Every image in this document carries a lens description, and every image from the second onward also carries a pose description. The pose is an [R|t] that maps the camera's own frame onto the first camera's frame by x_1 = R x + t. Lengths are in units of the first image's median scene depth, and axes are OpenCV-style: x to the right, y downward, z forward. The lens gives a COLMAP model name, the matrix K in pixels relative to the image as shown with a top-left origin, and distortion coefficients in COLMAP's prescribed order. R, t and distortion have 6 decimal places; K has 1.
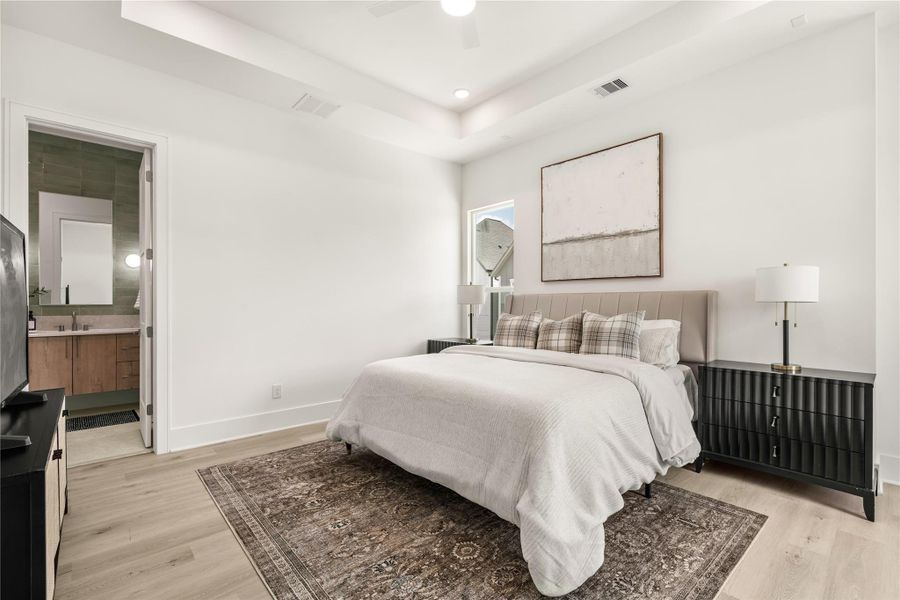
lens RADIAL K [[404.7, 0, 450.0], [0, 404.7, 300.0], [0, 0, 1]] dist [-0.001671, 0.000458]
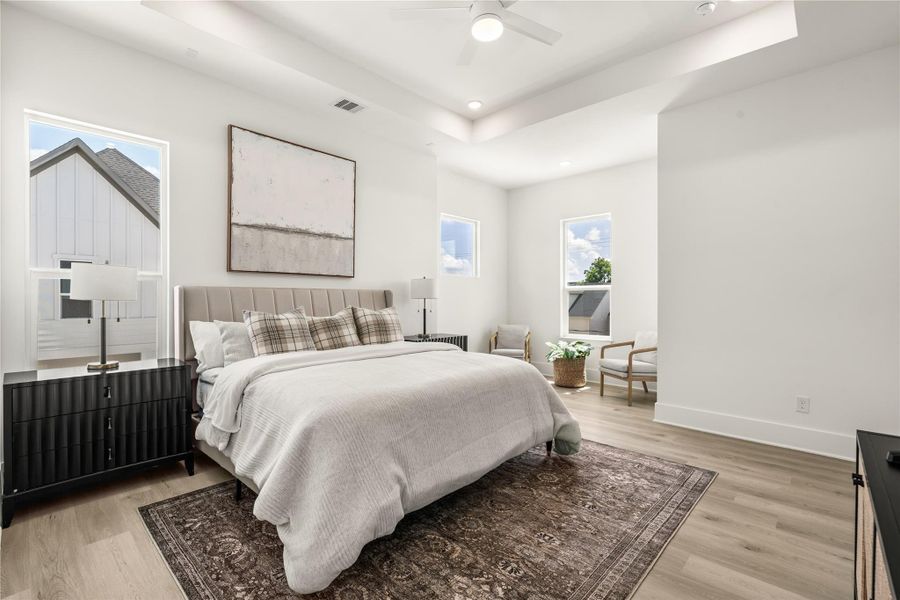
lens RADIAL K [[411.9, 0, 449.9], [0, 411.9, 292.6], [0, 0, 1]] dist [-0.002418, -0.000677]
pose [[-0.093828, 0.018985, 0.995407, -0.893637], [-0.005055, 0.999796, -0.019545, 0.012923], [-0.995576, -0.006866, -0.093713, 0.983294]]
